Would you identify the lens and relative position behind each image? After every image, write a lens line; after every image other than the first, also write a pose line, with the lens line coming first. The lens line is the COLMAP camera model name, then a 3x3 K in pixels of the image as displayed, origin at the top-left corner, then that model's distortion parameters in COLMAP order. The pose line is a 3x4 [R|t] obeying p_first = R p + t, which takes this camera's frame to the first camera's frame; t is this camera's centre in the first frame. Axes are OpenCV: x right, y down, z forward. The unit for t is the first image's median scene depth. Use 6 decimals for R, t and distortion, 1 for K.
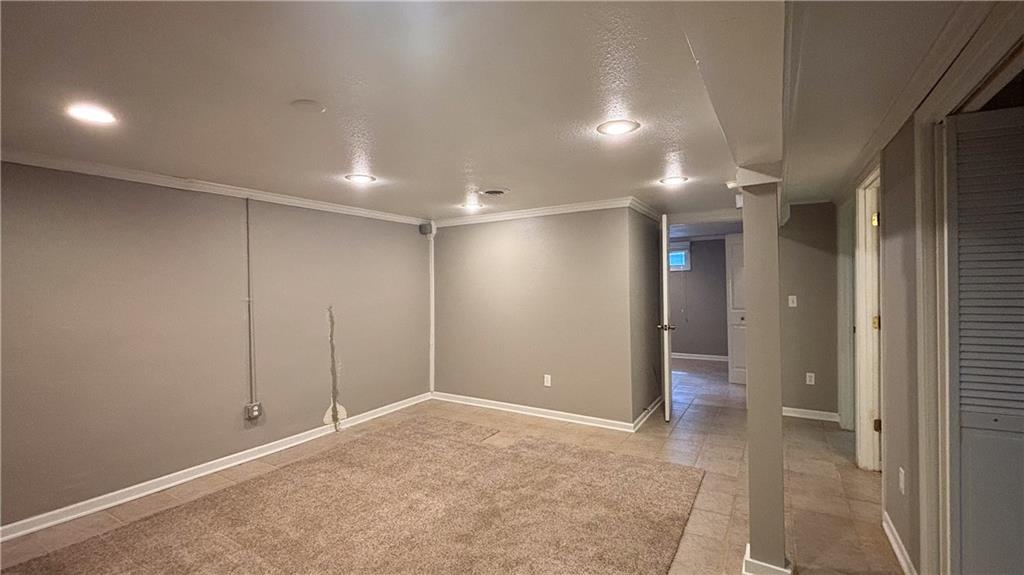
lens RADIAL K [[427.9, 0, 489.5], [0, 427.9, 289.4], [0, 0, 1]] dist [0.000789, 0.000035]
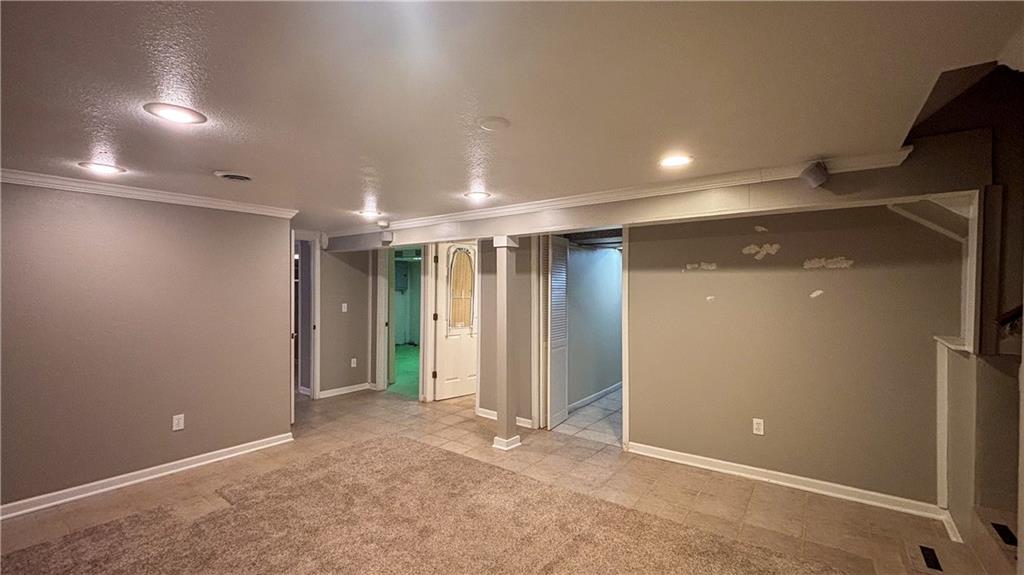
lens RADIAL K [[417.3, 0, 506.8], [0, 417.3, 285.3], [0, 0, 1]] dist [0.001294, -0.000028]
pose [[0.122949, 0.023554, 0.992133, -0.760826], [0.009418, 0.999646, -0.024899, -0.007728], [-0.992368, 0.012406, 0.122684, 0.465183]]
